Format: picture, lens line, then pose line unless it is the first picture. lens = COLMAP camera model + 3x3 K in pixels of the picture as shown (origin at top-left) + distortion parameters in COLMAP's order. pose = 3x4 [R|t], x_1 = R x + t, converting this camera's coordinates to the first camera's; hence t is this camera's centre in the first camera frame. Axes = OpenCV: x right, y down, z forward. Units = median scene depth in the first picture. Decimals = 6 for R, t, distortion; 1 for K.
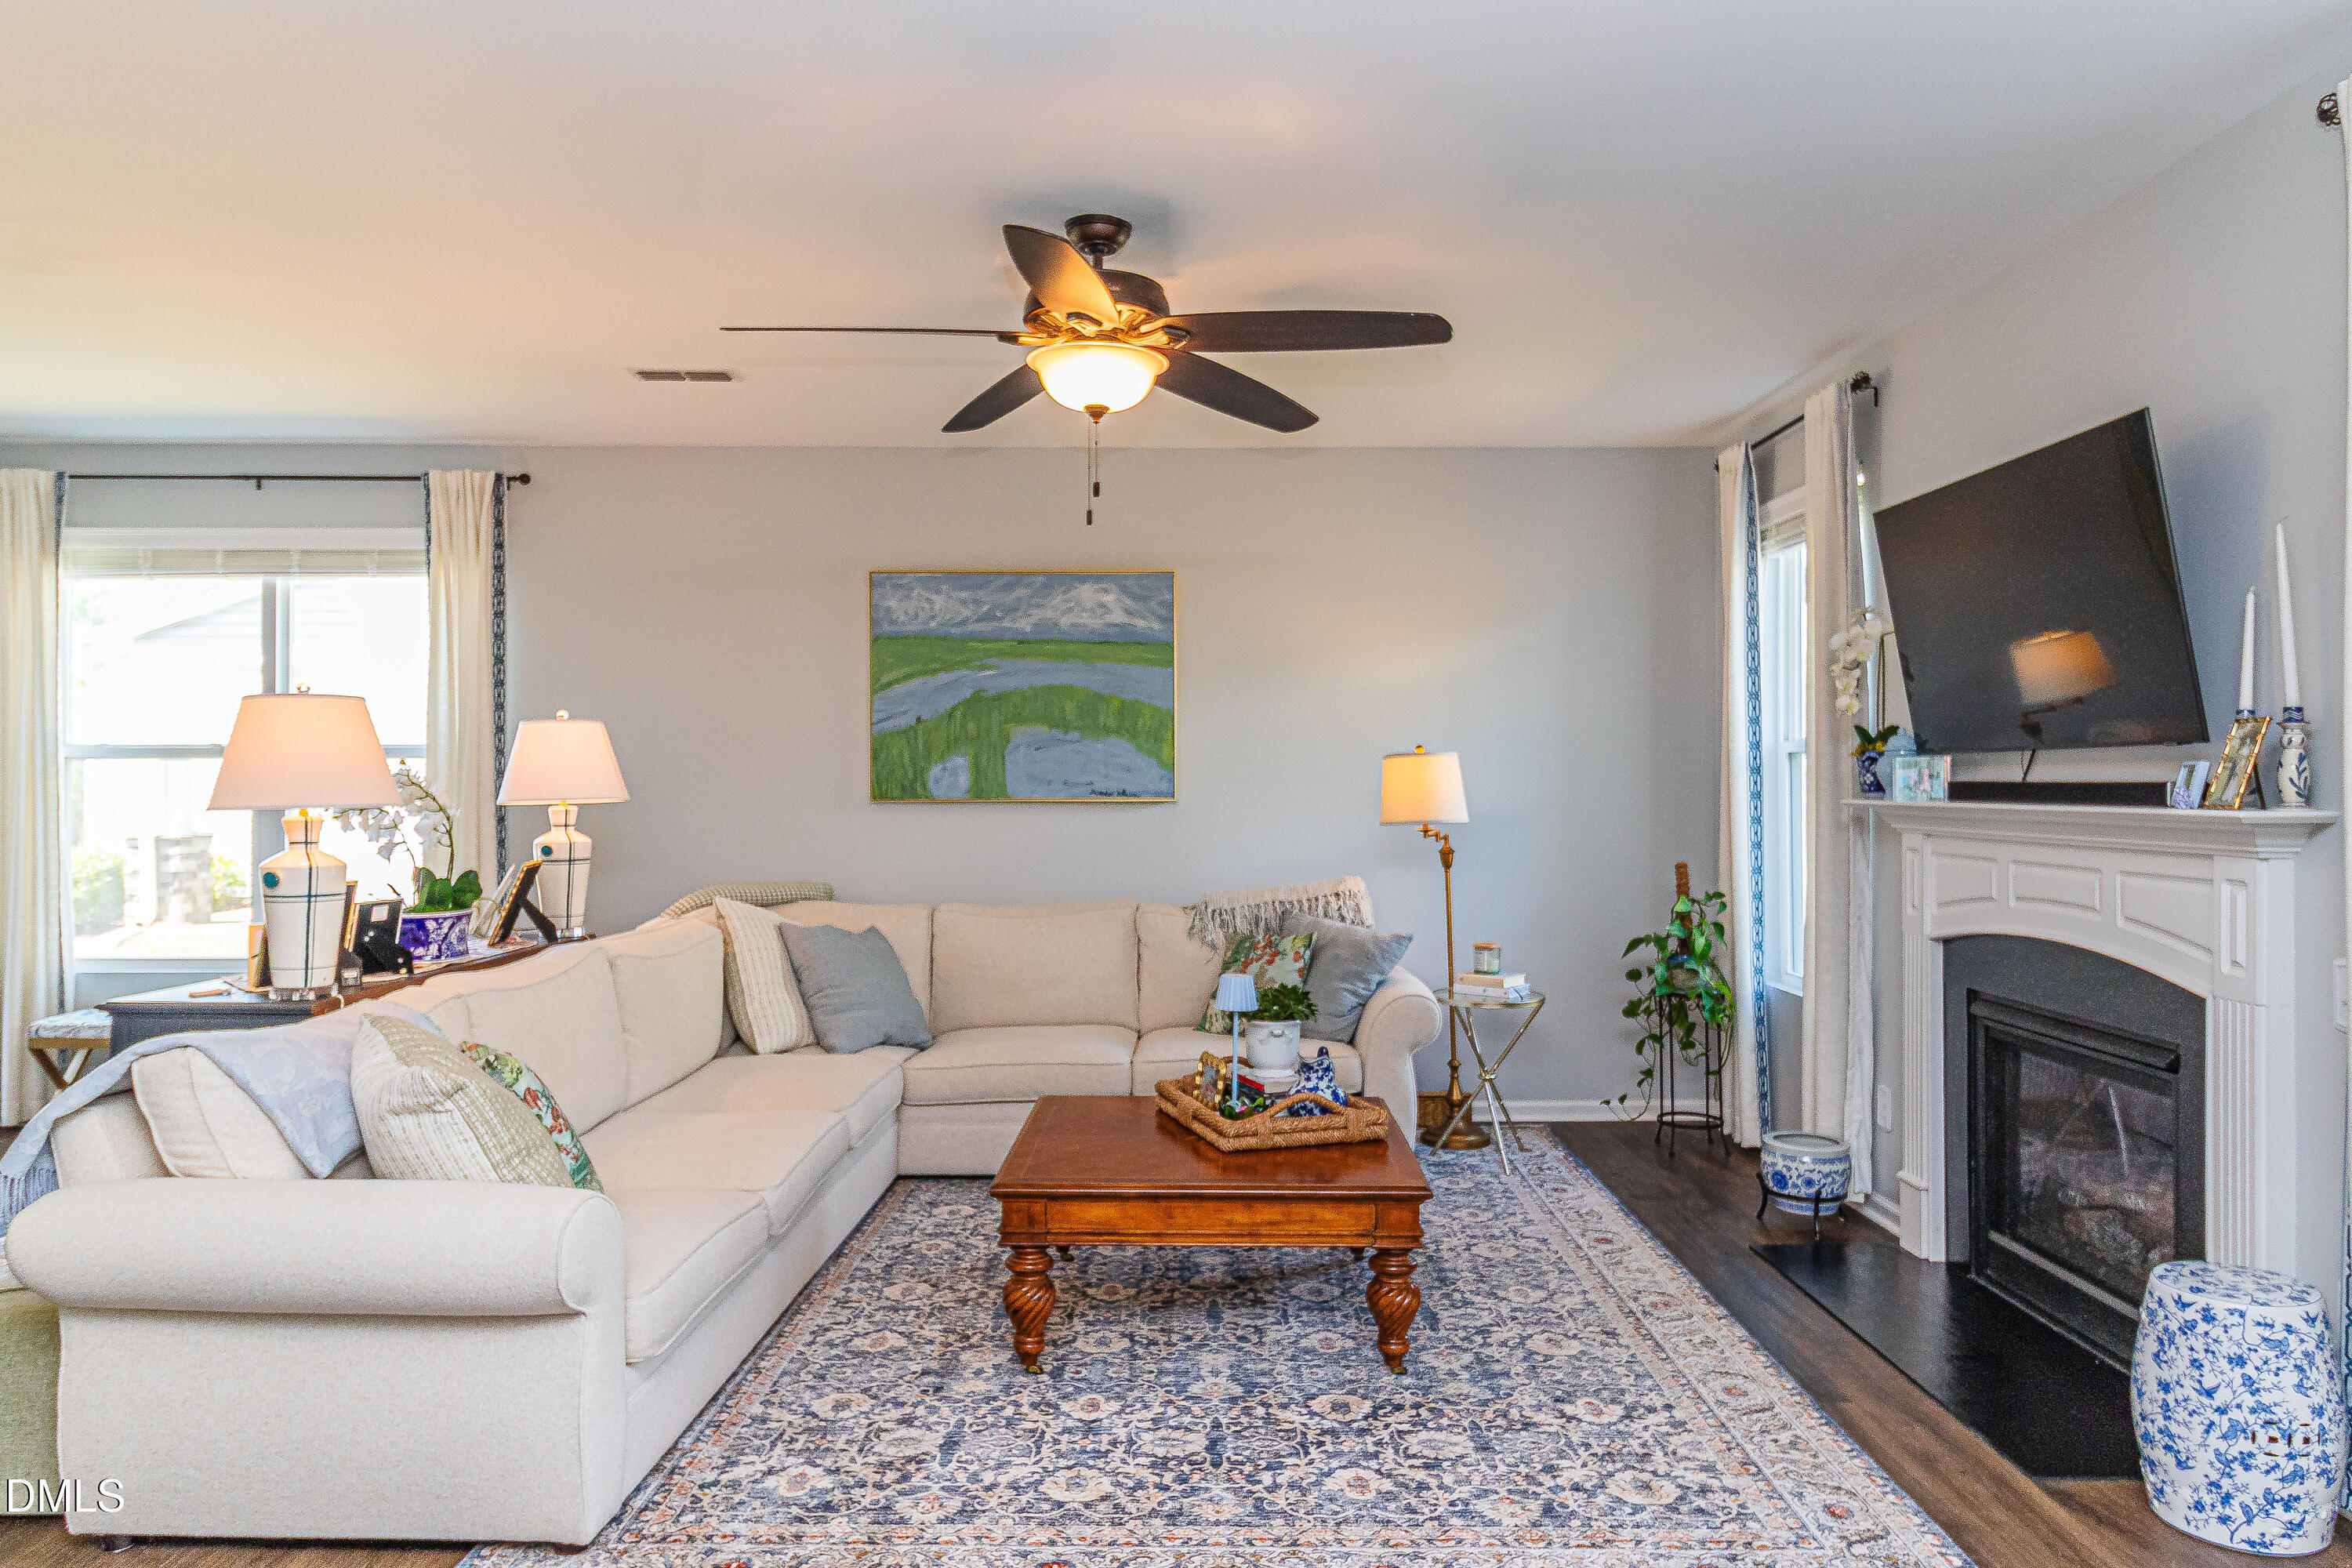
lens RADIAL K [[1543.4, 0, 1176.2], [0, 1543.4, 789.8], [0, 0, 1]] dist [0.004313, 0.001329]
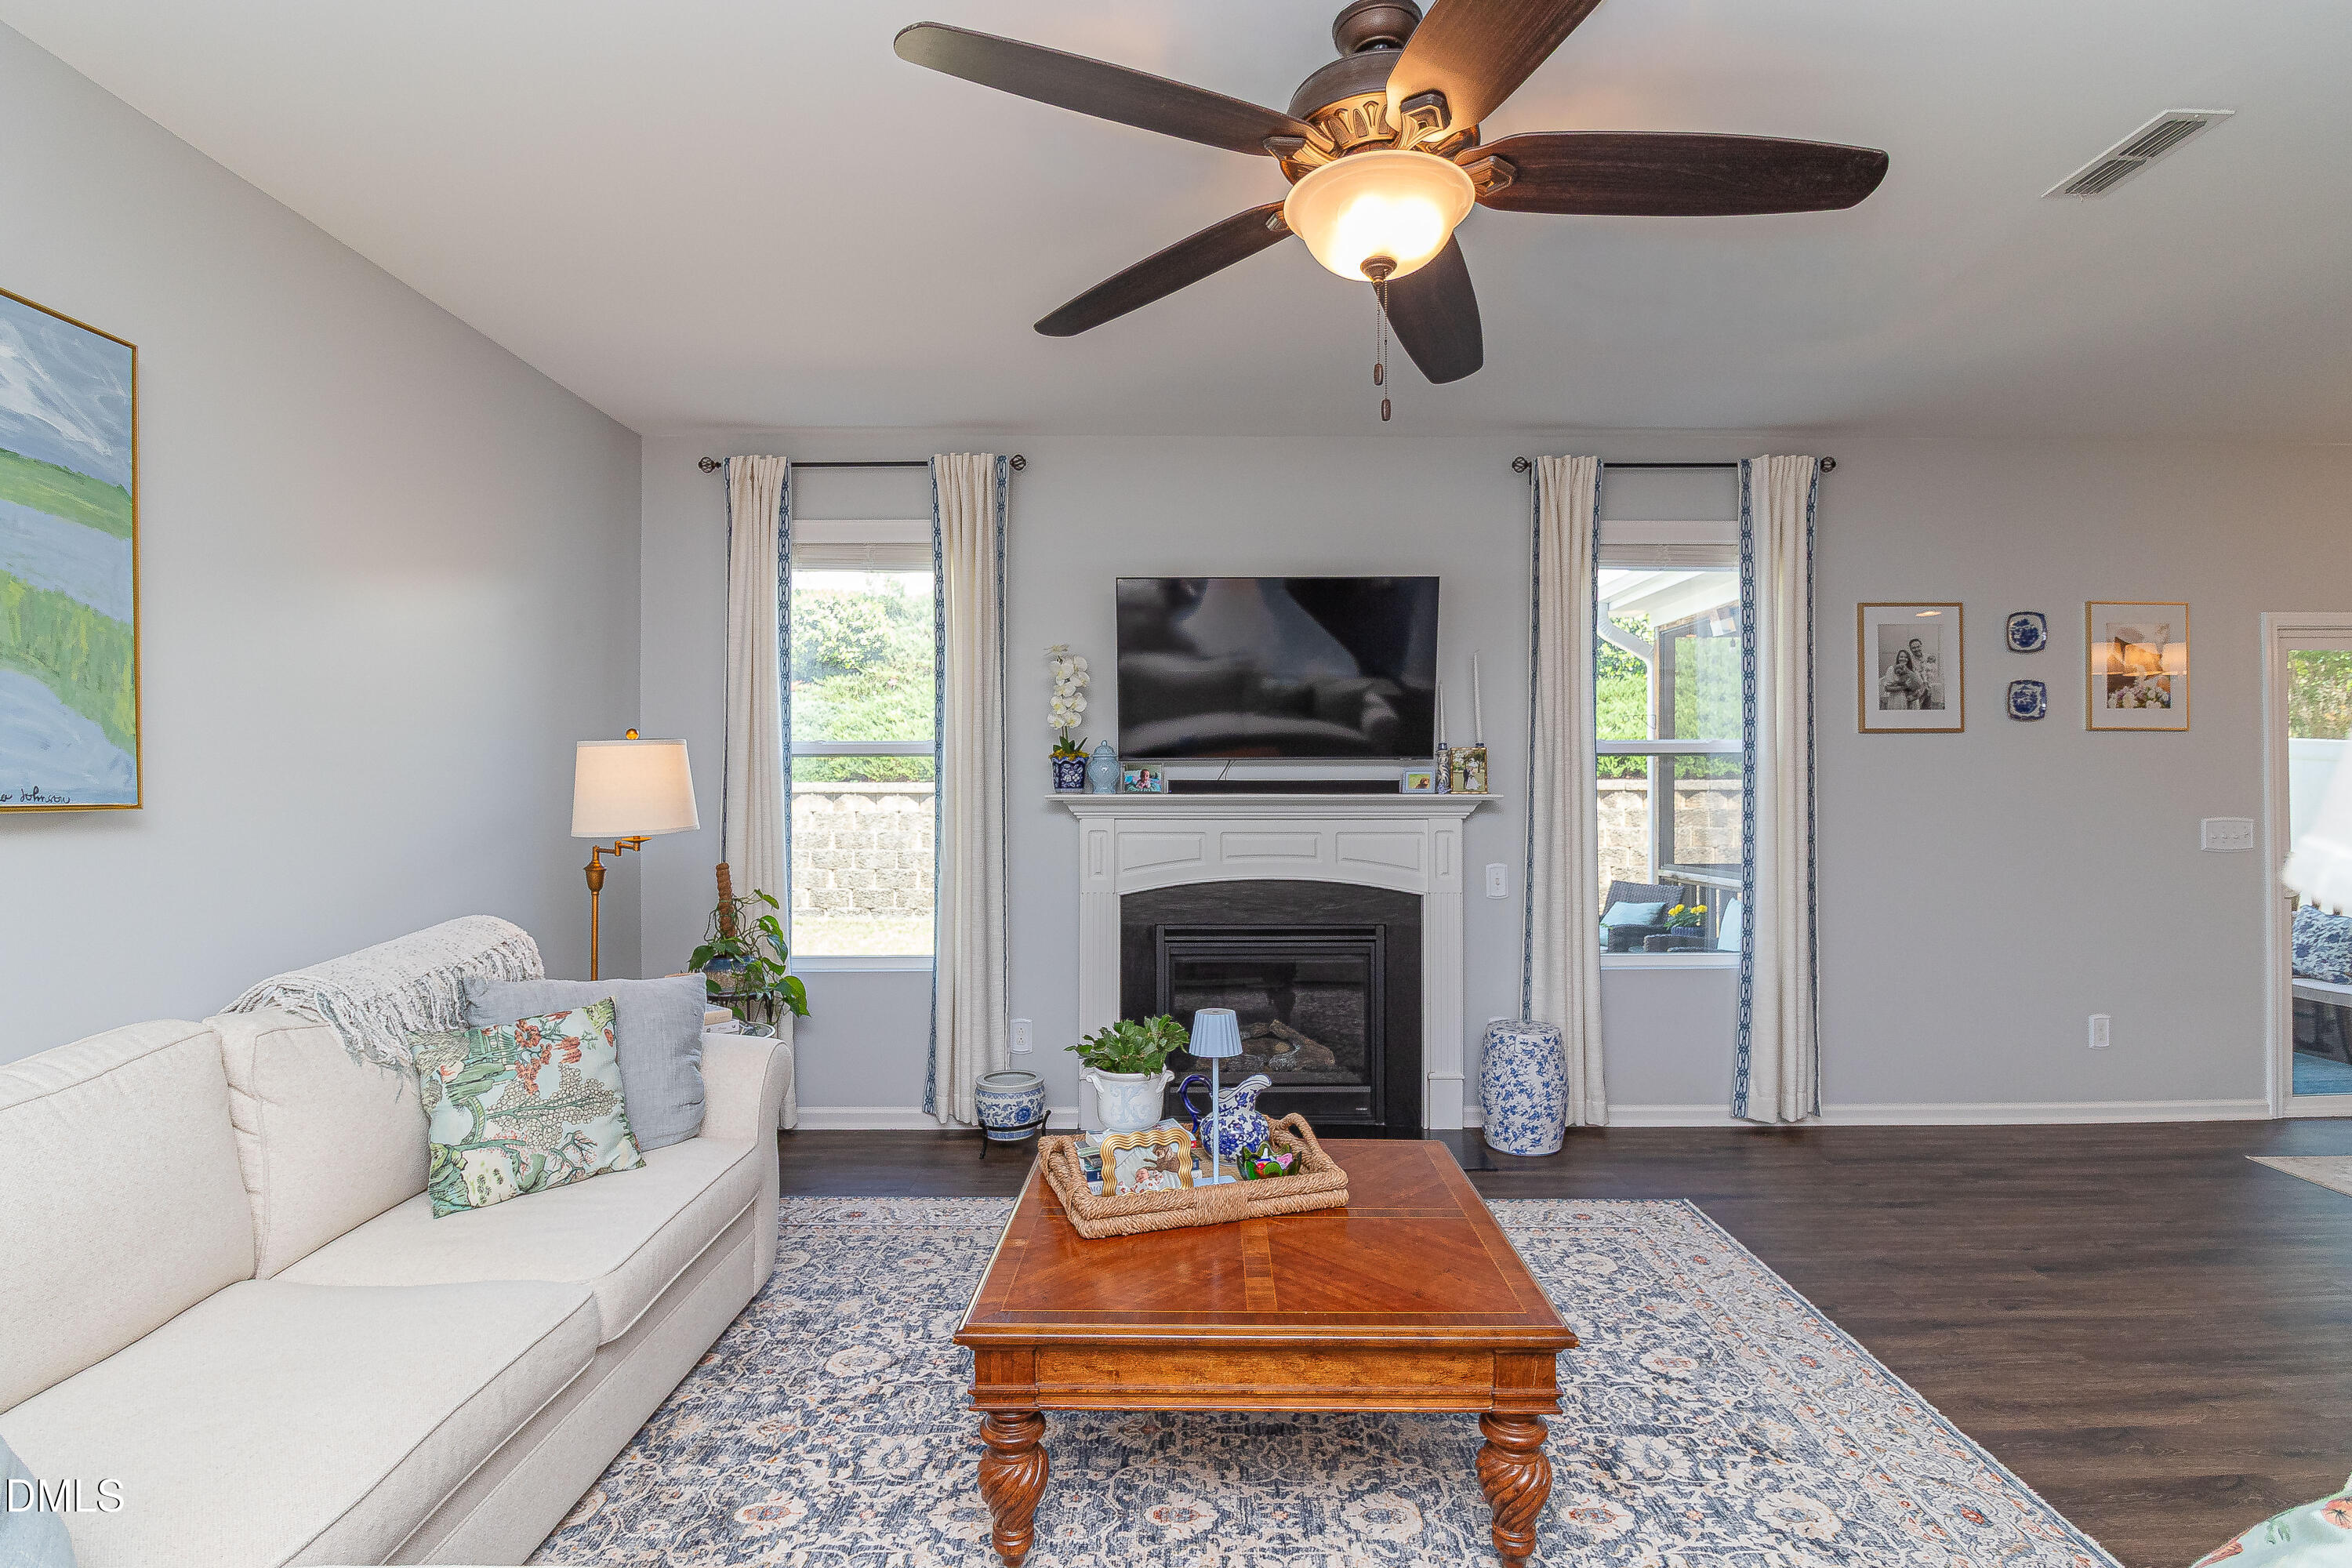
lens RADIAL K [[1140.1, 0, 1171.7], [0, 1140.1, 778.5], [0, 0, 1]] dist [-0.007699, -0.002823]
pose [[-0.015712, 0.011830, 0.999807, -0.711025], [0.007482, 0.999903, -0.011714, 0.006593], [-0.999849, 0.007297, -0.015799, 1.312605]]
